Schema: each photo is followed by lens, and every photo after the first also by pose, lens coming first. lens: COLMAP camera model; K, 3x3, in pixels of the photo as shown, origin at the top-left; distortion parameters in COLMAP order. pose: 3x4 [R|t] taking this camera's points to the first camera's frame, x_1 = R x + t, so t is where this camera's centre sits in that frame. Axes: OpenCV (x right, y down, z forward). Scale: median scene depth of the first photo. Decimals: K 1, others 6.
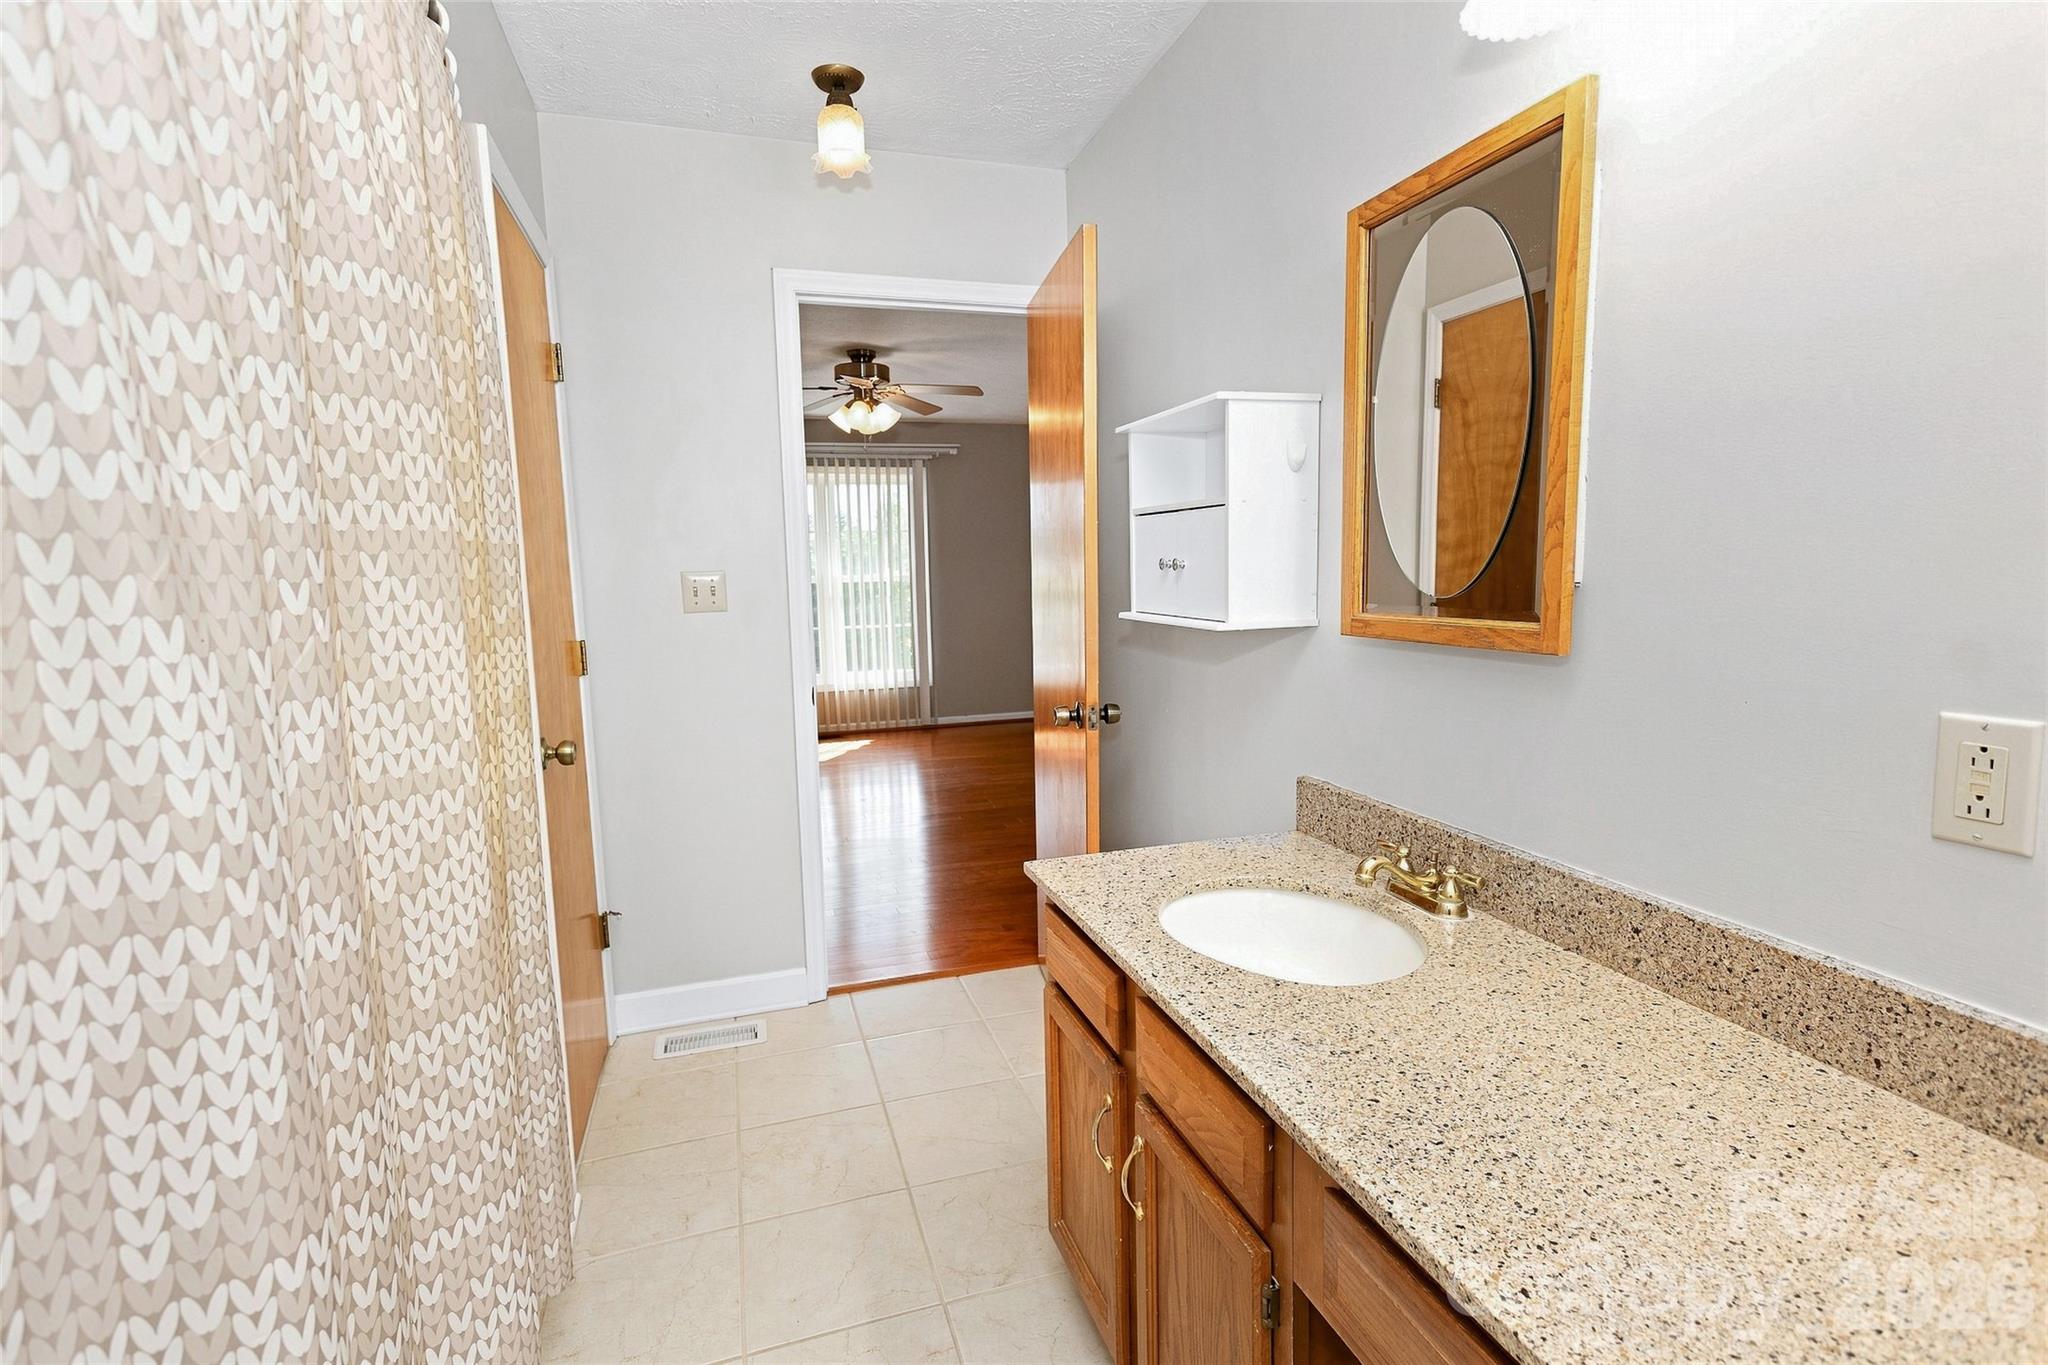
lens RADIAL K [[1038.3, 0, 1024.0], [0, 1038.3, 682.5], [0, 0, 1]] dist [0.020526, 0.000619]
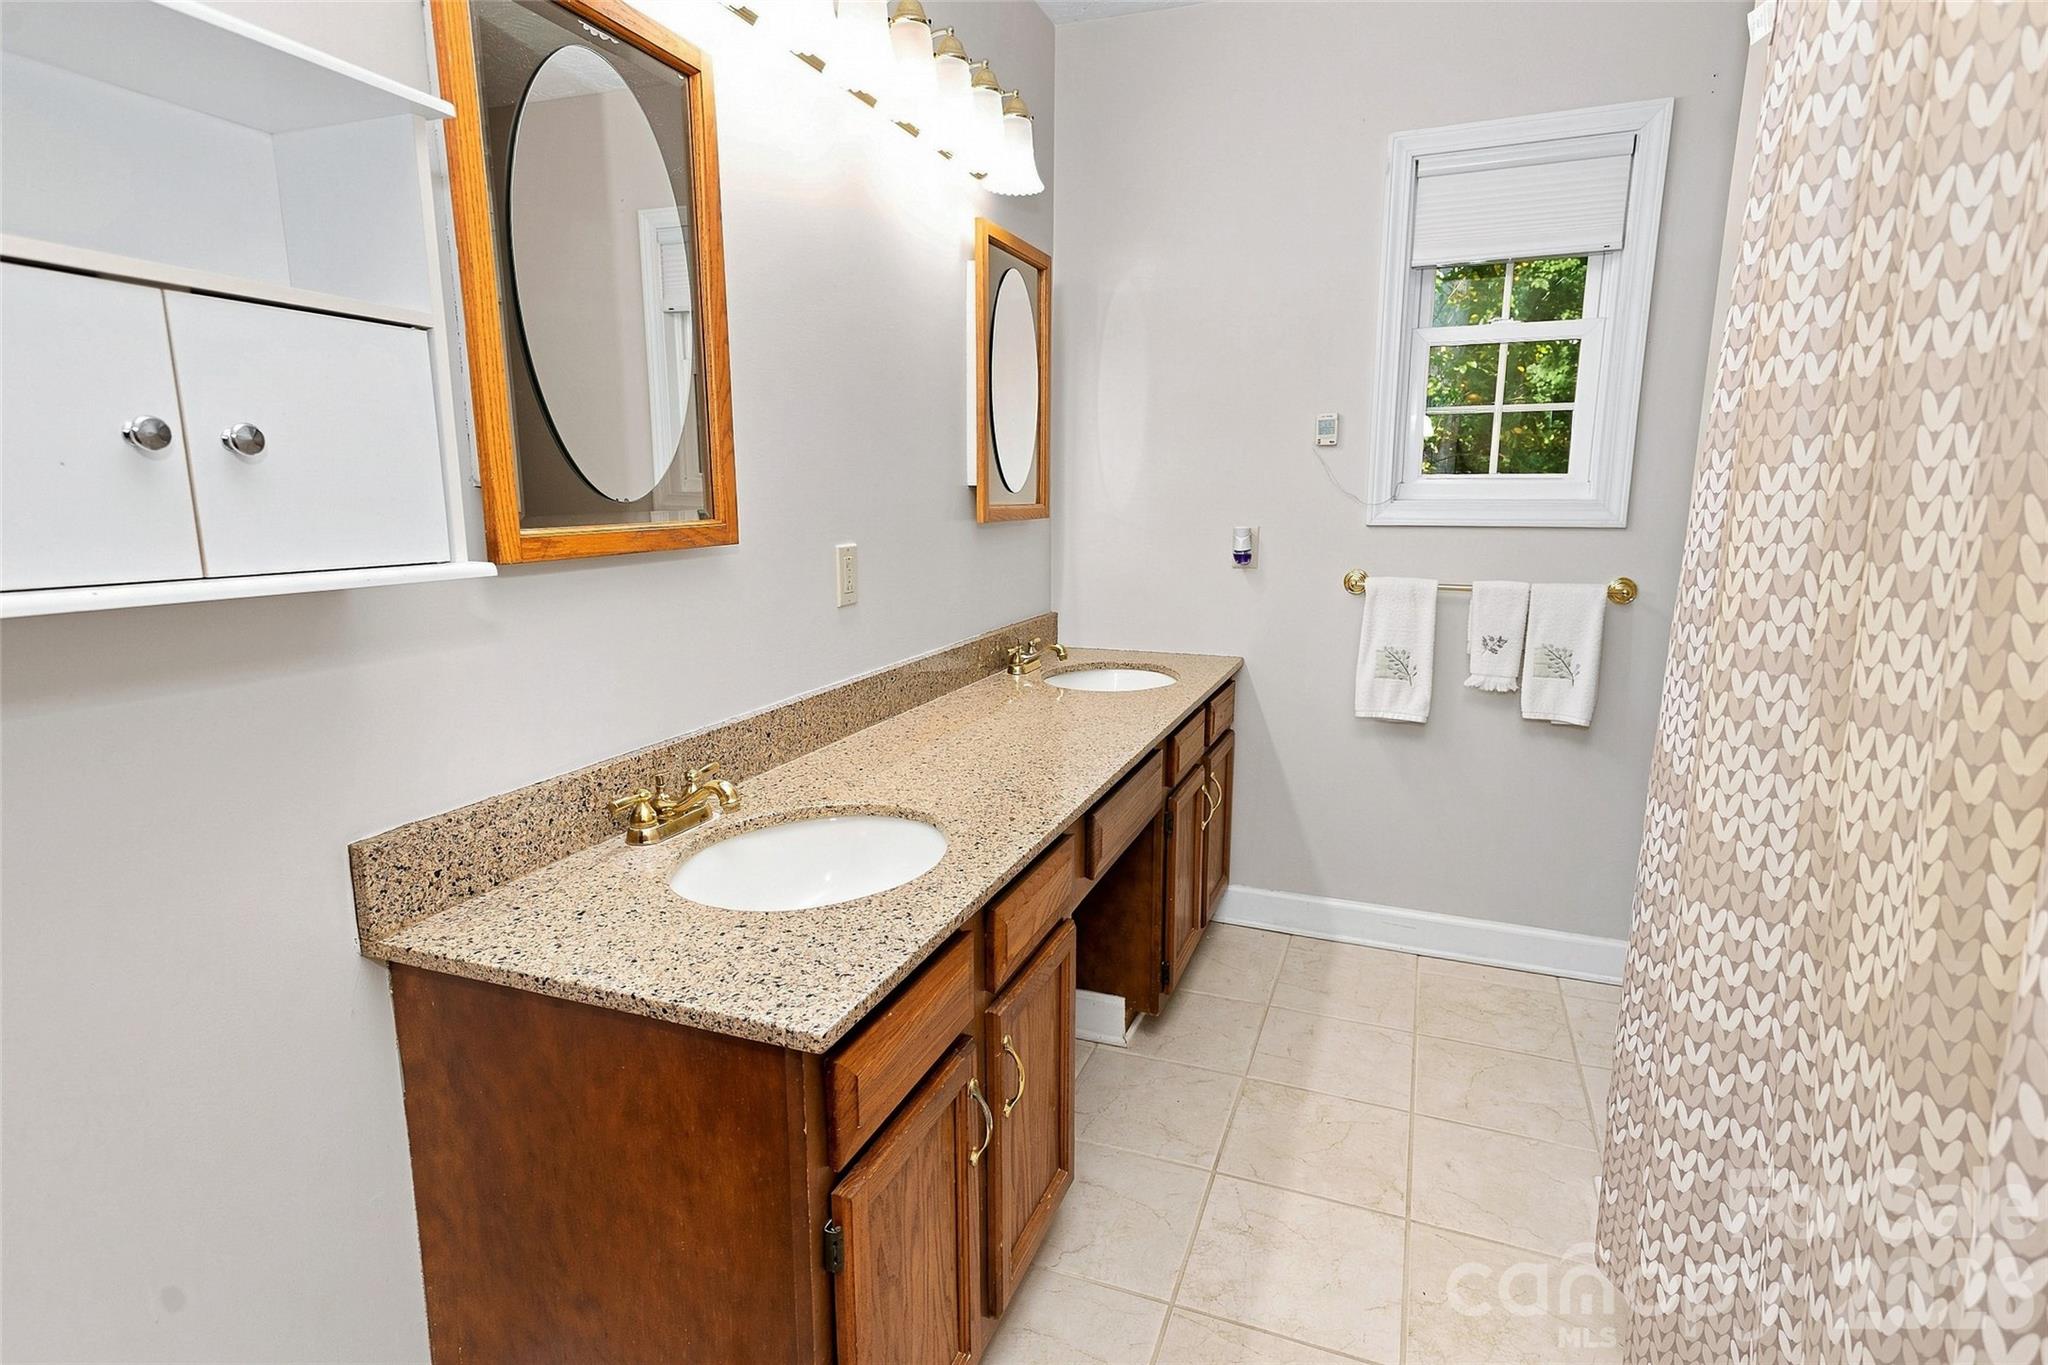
lens RADIAL K [[1038.3, 0, 1024.0], [0, 1038.3, 682.5], [0, 0, 1]] dist [0.020526, 0.000619]
pose [[-0.794308, -0.094969, 0.600046, -0.532823], [0.081630, 0.962065, 0.260323, -0.171353], [-0.602006, 0.255758, -0.756423, 1.868766]]
